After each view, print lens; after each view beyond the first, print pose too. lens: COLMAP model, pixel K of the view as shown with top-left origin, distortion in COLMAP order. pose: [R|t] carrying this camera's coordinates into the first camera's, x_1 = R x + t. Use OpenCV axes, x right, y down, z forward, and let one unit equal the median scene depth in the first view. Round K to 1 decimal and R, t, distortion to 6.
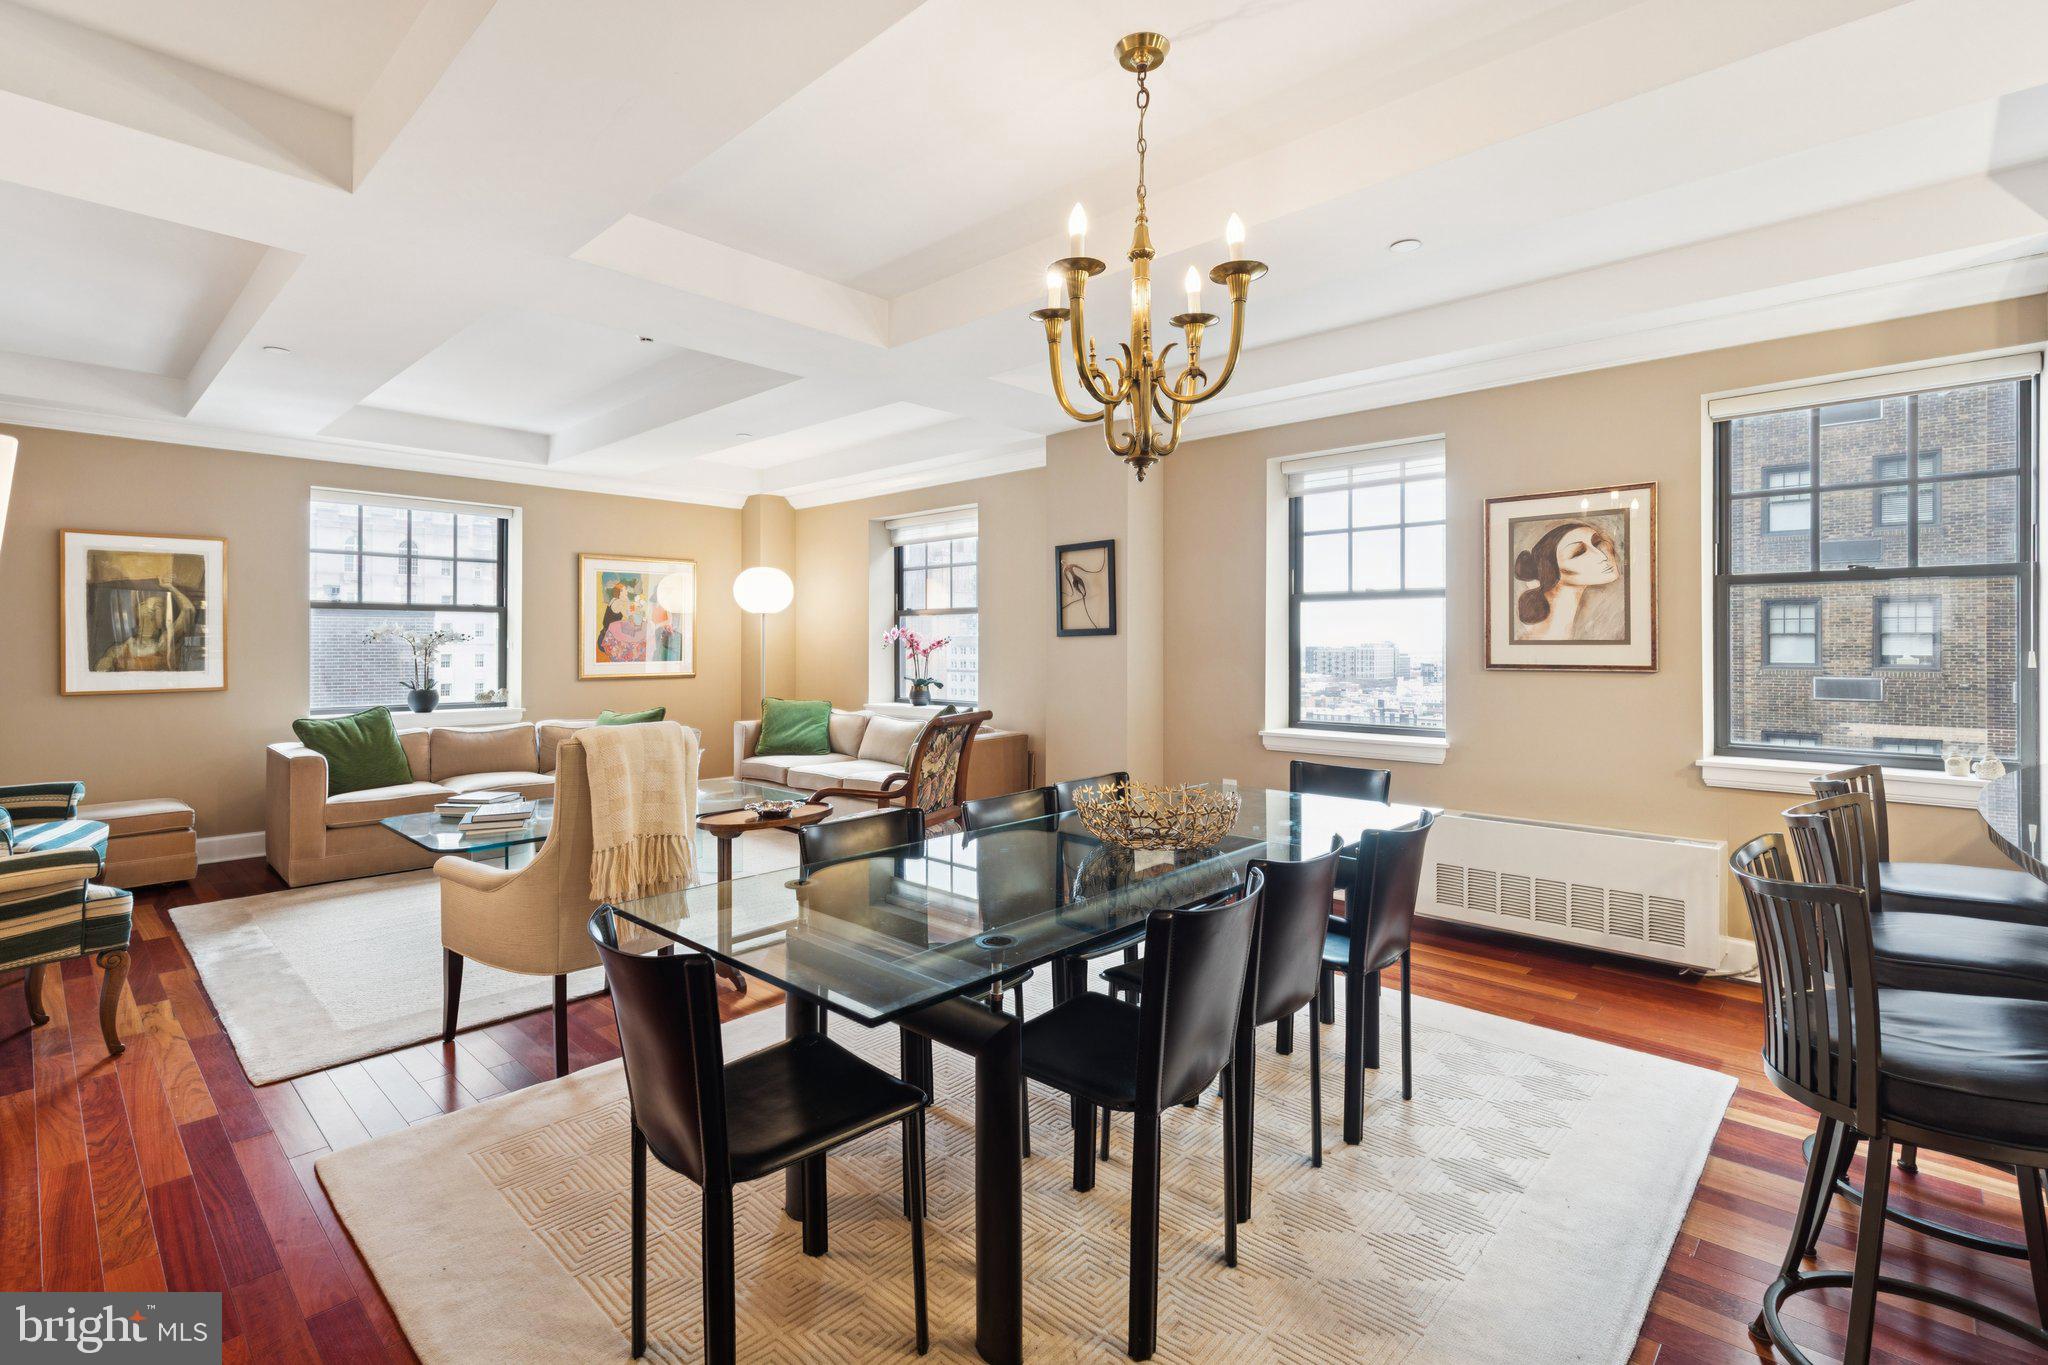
lens RADIAL K [[928.9, 0, 1011.1], [0, 928.9, 641.9], [0, 0, 1]] dist [0.008262, -0.001995]
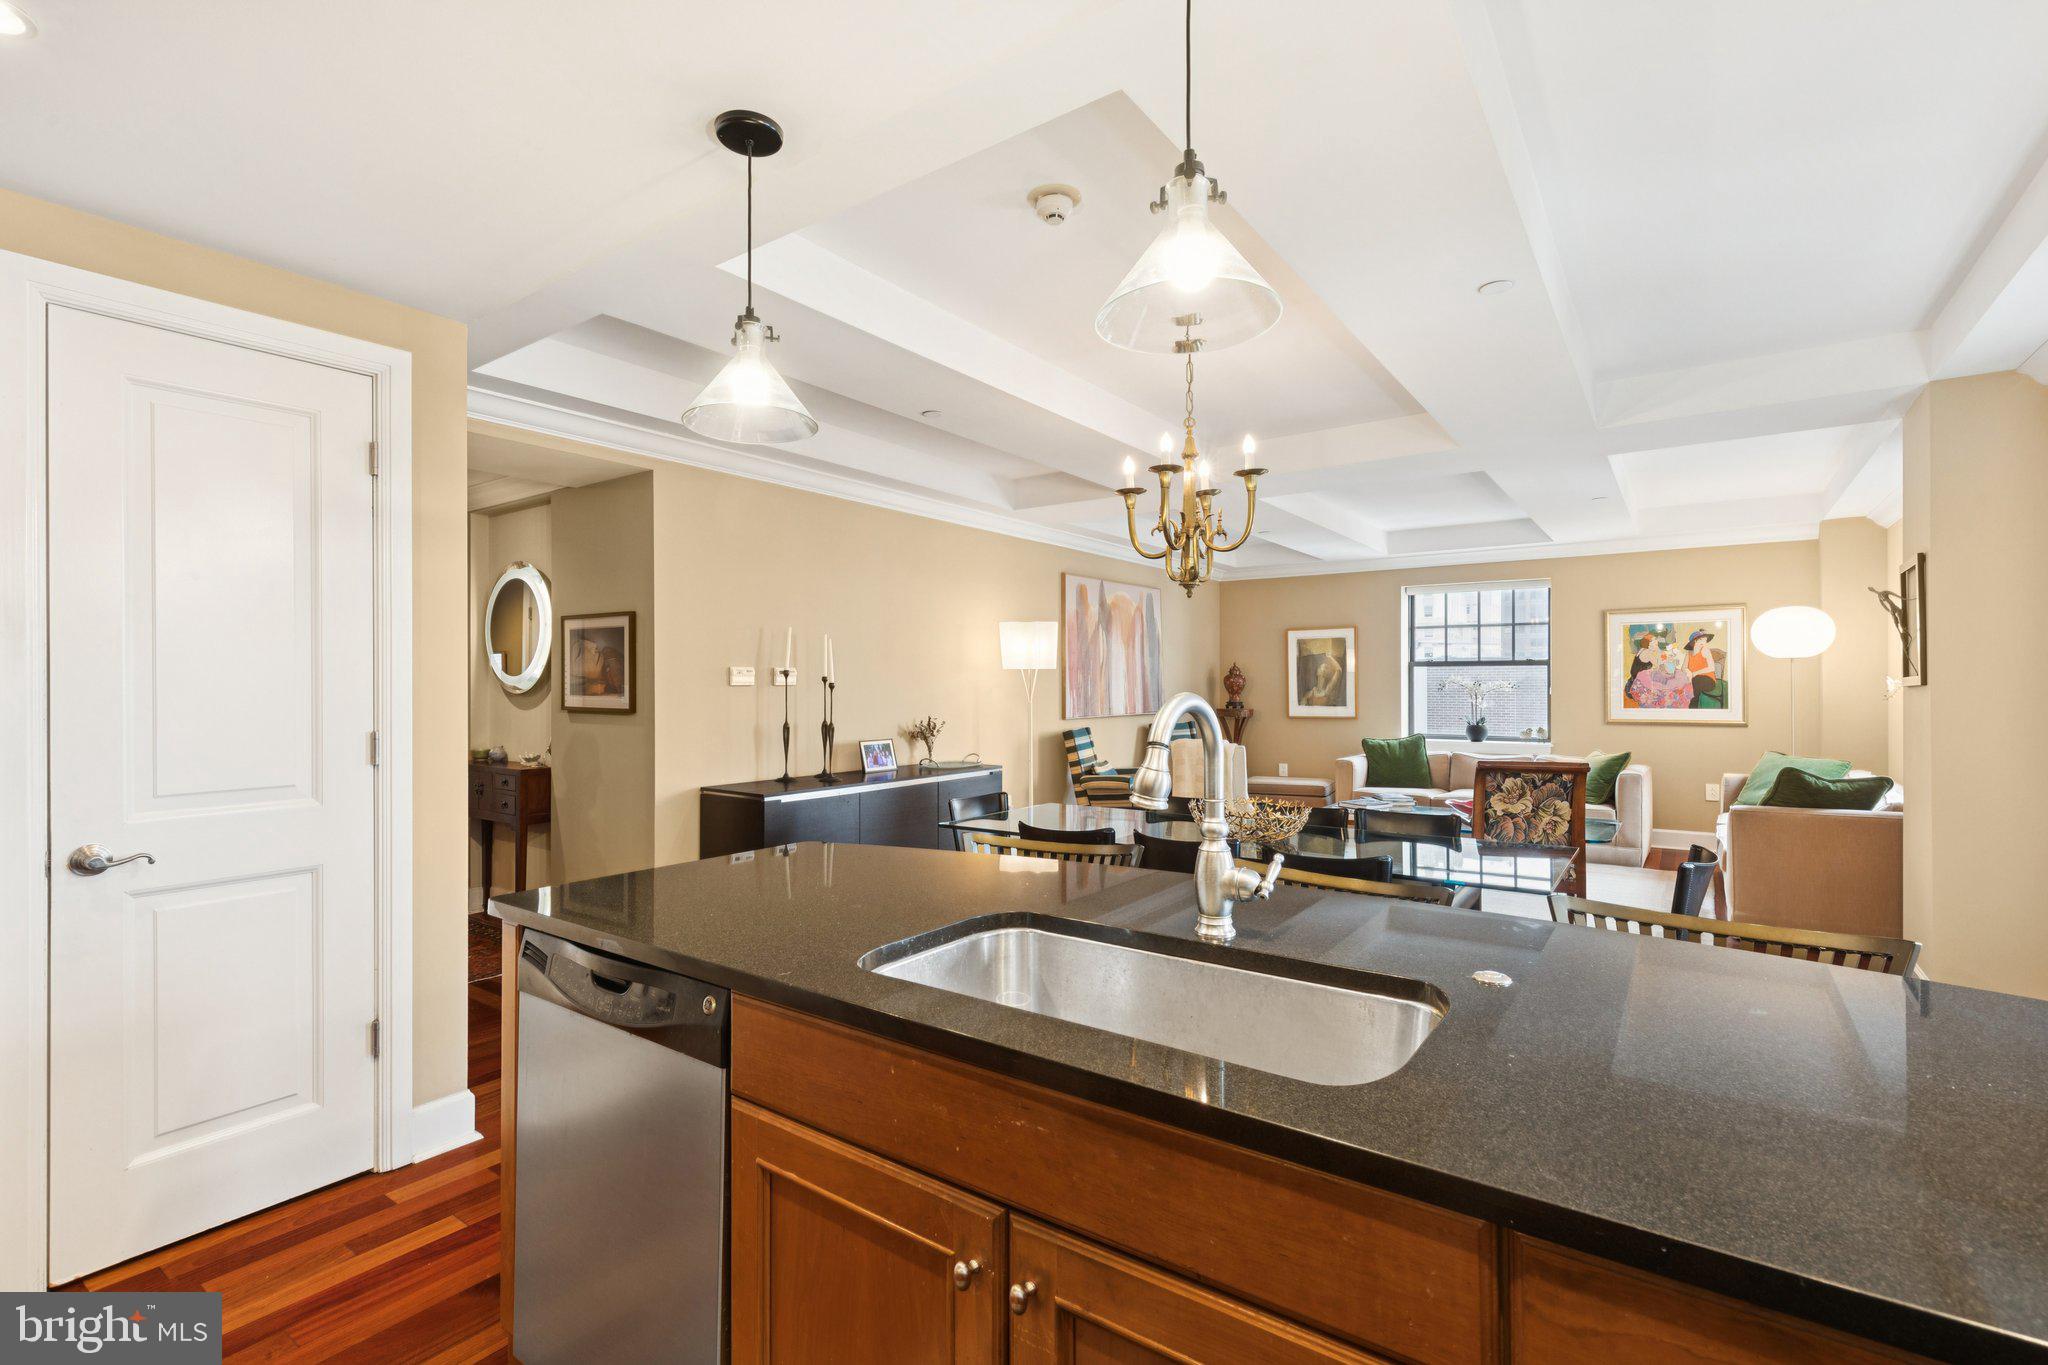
lens RADIAL K [[928.9, 0, 1035.0], [0, 928.9, 678.2], [0, 0, 1]] dist [0.008262, -0.001995]
pose [[0.140922, -0.006787, -0.989997, 0.626380], [0.002019, 0.999976, -0.006568, -0.008755], [0.990019, -0.001073, 0.140932, 0.187550]]
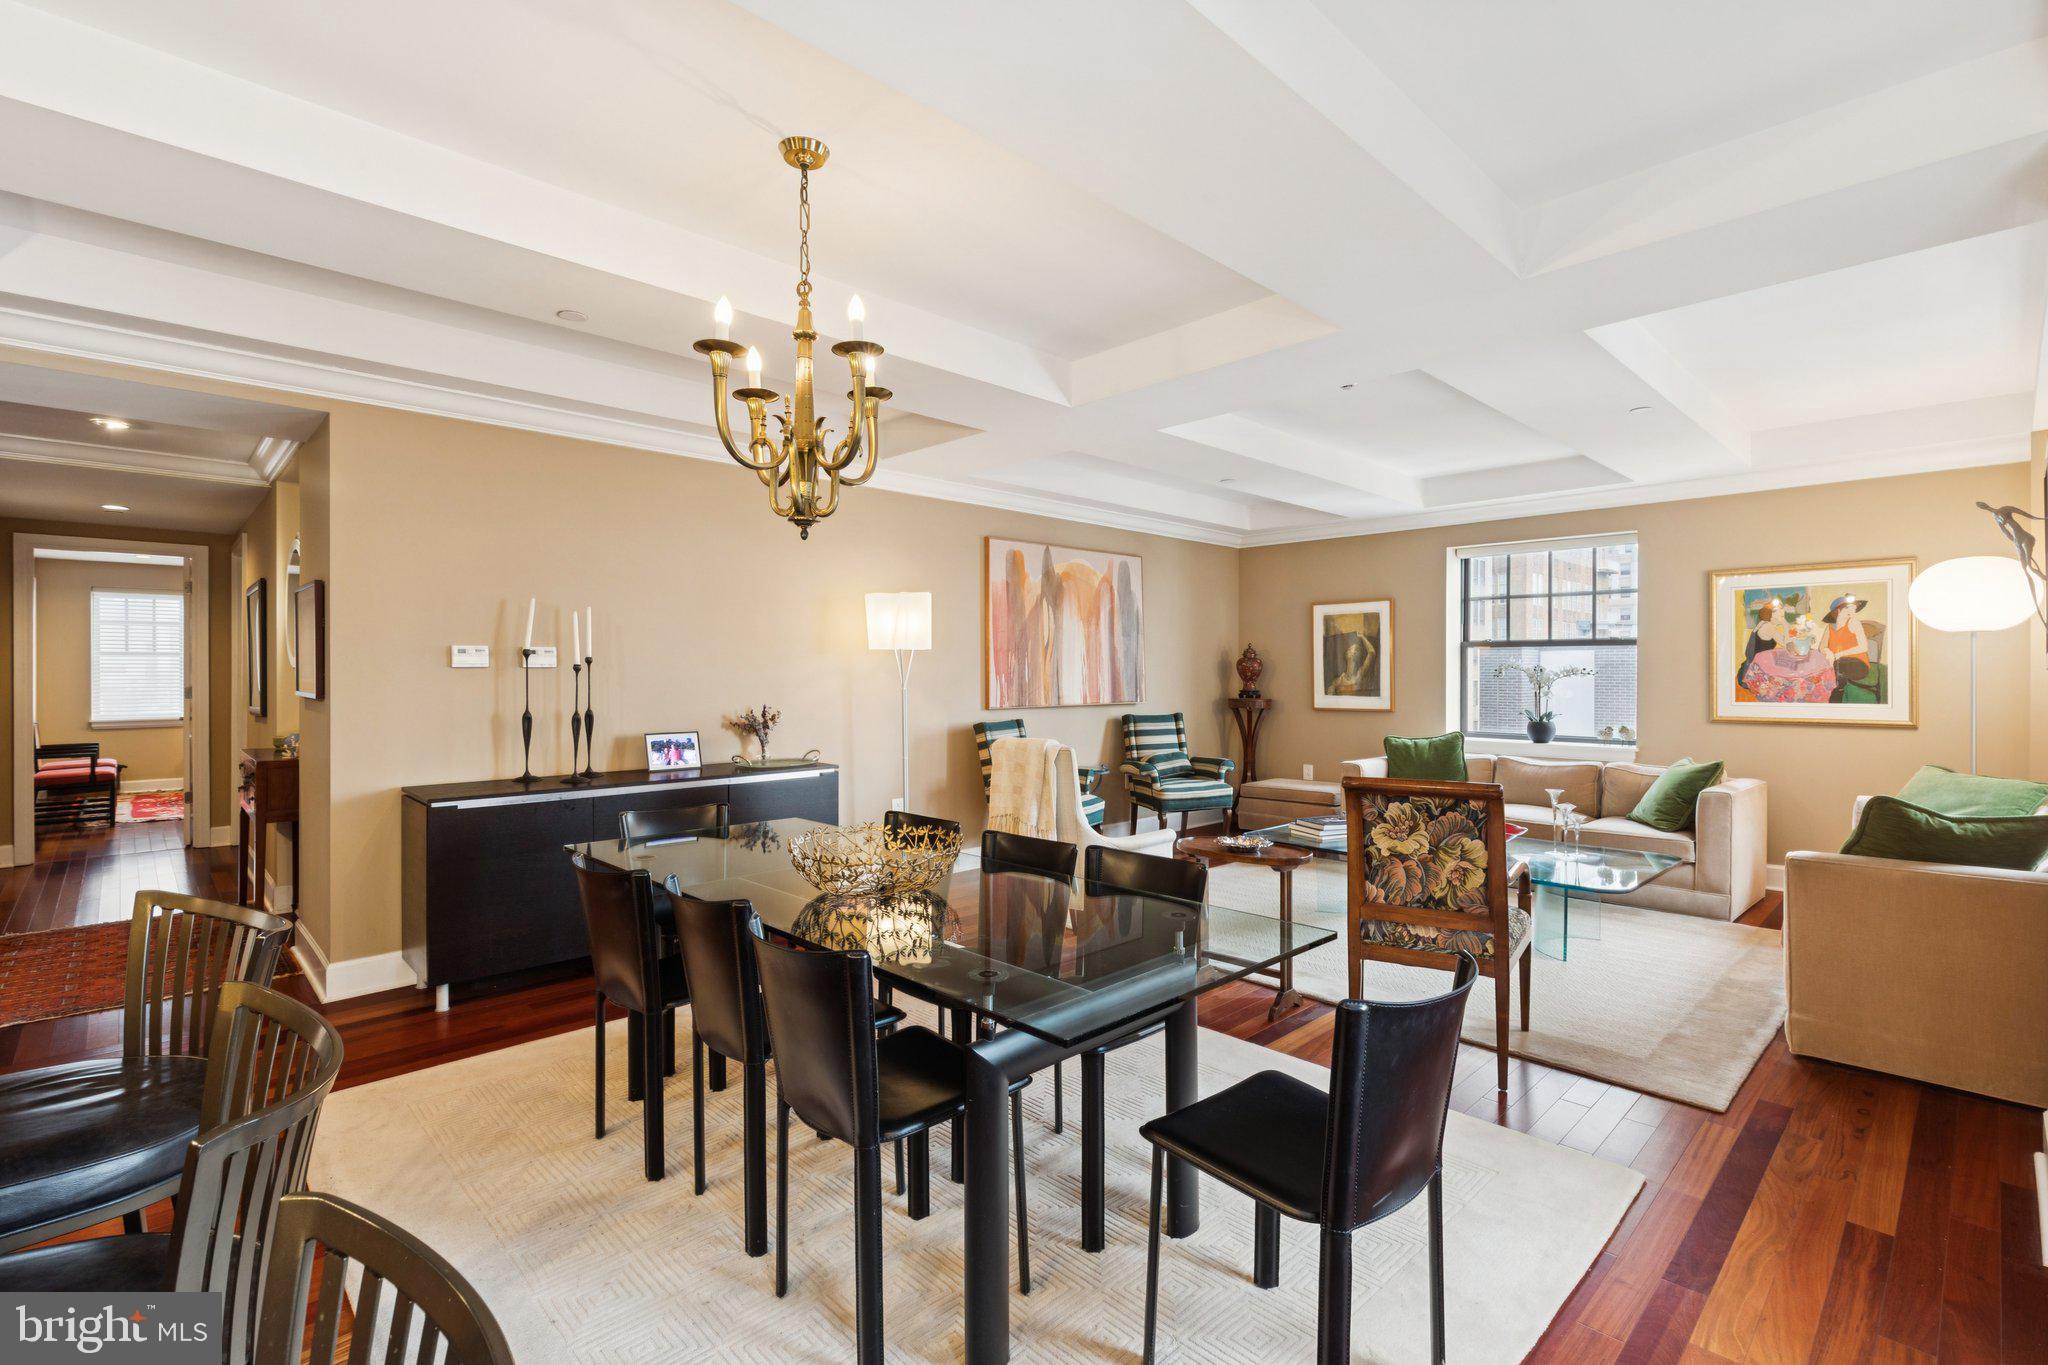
lens RADIAL K [[928.9, 0, 1037.0], [0, 928.9, 676.1], [0, 0, 1]] dist [0.008262, -0.001995]
pose [[-0.043303, 0.004577, -0.999051, 0.461965], [-0.000182, 0.999989, 0.004589, -0.004908], [0.999062, 0.000381, -0.043302, 0.491185]]
